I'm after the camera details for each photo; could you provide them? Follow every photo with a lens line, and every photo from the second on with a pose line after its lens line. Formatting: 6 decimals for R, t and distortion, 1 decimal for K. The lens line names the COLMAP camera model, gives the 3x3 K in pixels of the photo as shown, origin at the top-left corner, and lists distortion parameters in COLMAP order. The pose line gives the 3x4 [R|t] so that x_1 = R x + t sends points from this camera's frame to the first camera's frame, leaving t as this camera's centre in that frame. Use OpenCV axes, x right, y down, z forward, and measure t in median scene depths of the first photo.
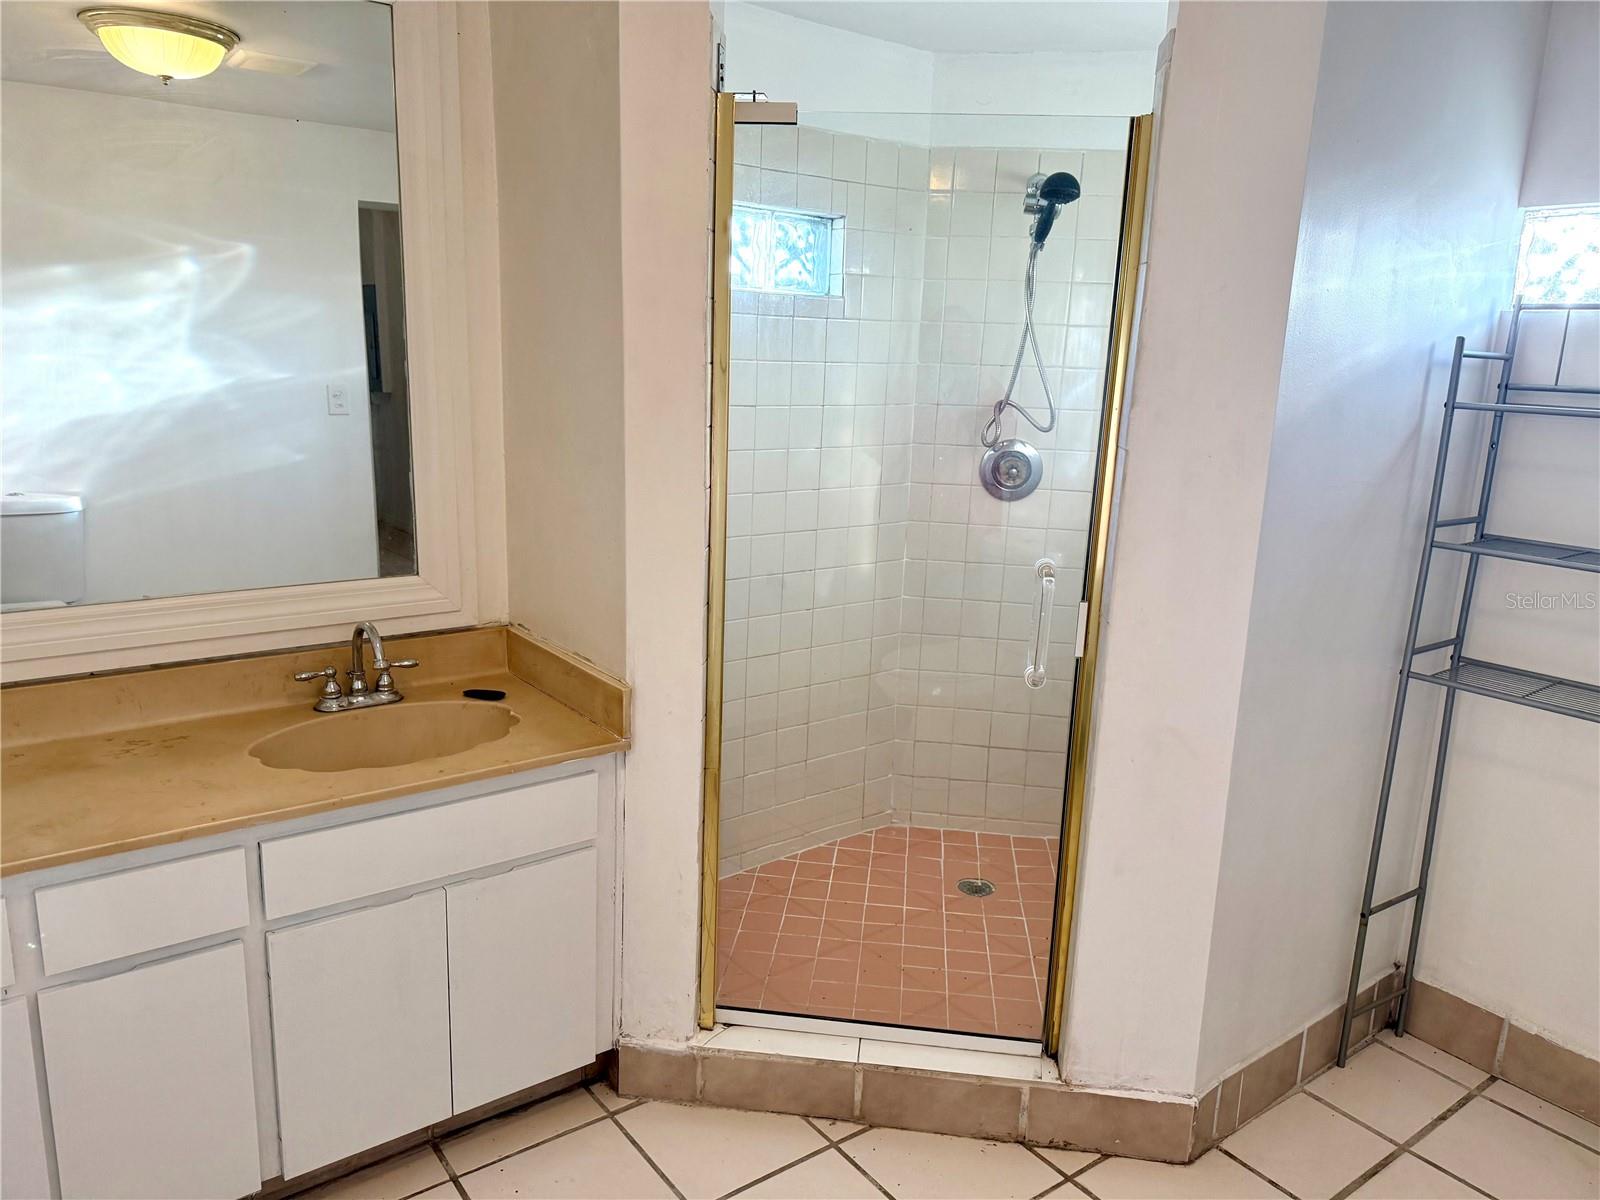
lens RADIAL K [[1131.6, 0, 800.0], [0, 1131.6, 600.0], [0, 0, 1]] dist [0.083136, -0.171981]
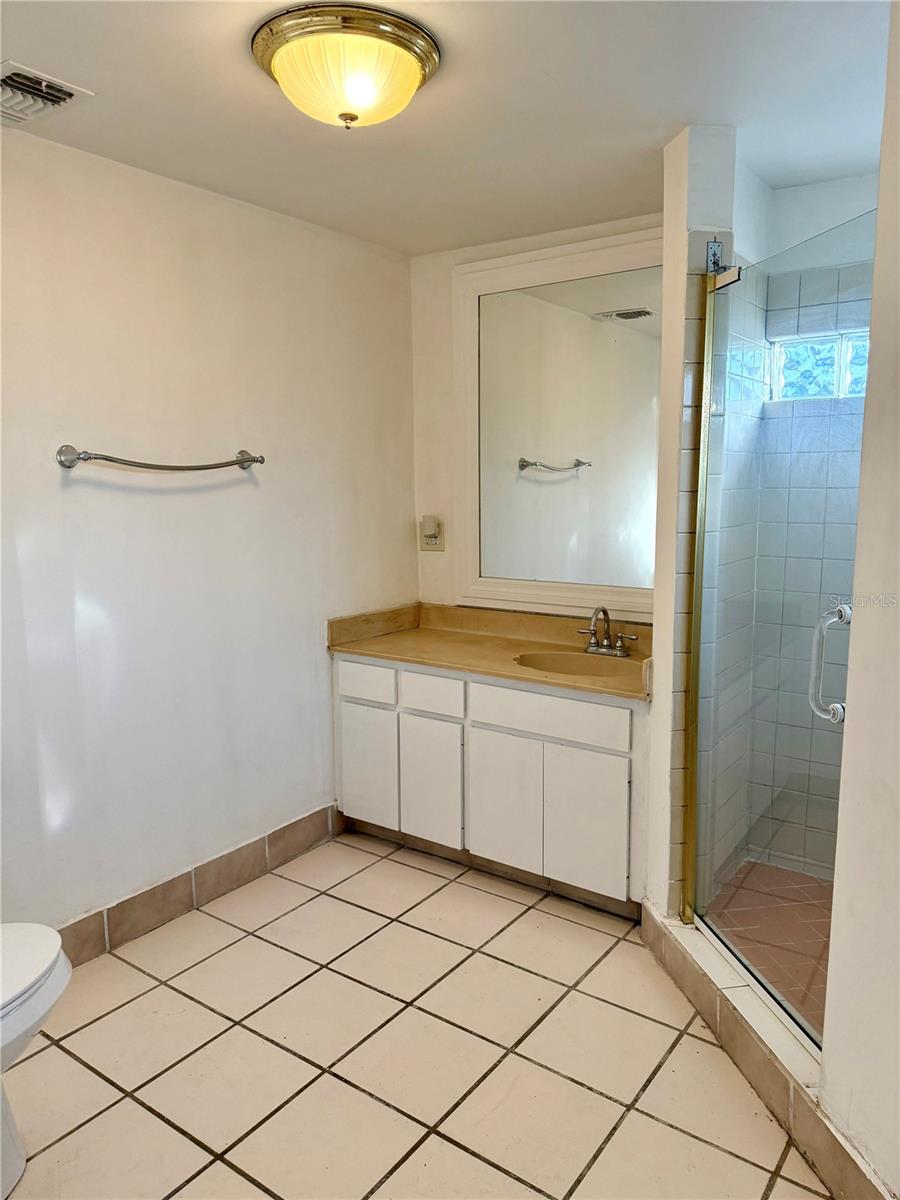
lens RADIAL K [[847.2, 0, 450.0], [0, 847.2, 600.0], [0, 0, 1]] dist [0.106345, -0.163510]
pose [[0.290613, 0.099210, -0.951684, 0.826157], [-0.191074, 0.980594, 0.043876, -0.003499], [0.937569, 0.169091, 0.303930, 0.352449]]
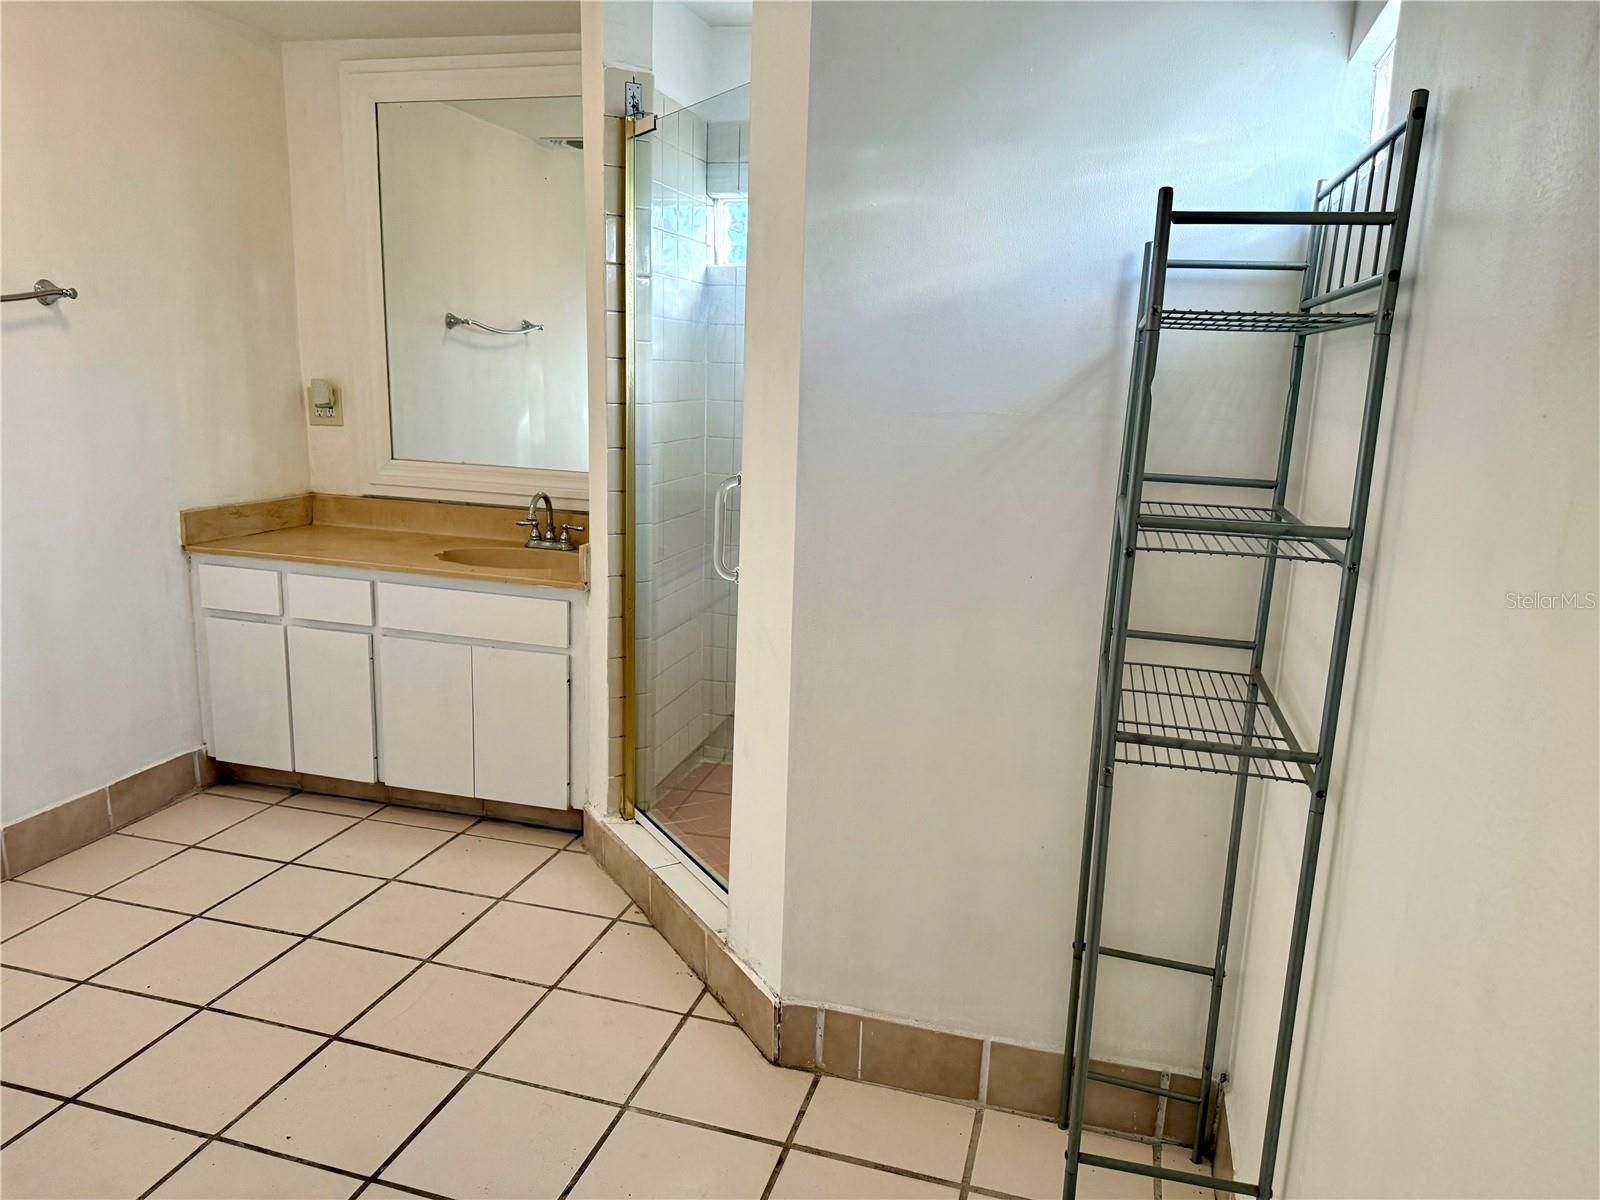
lens RADIAL K [[1140.8, 0, 819.0], [0, 1140.8, 612.9], [0, 0, 1]] dist [0.062120, -0.097399]
pose [[0.606865, 0.156722, -0.779200, 1.086994], [-0.187317, 0.980953, 0.051414, 0.029481], [0.772417, 0.114756, 0.624662, 0.323508]]
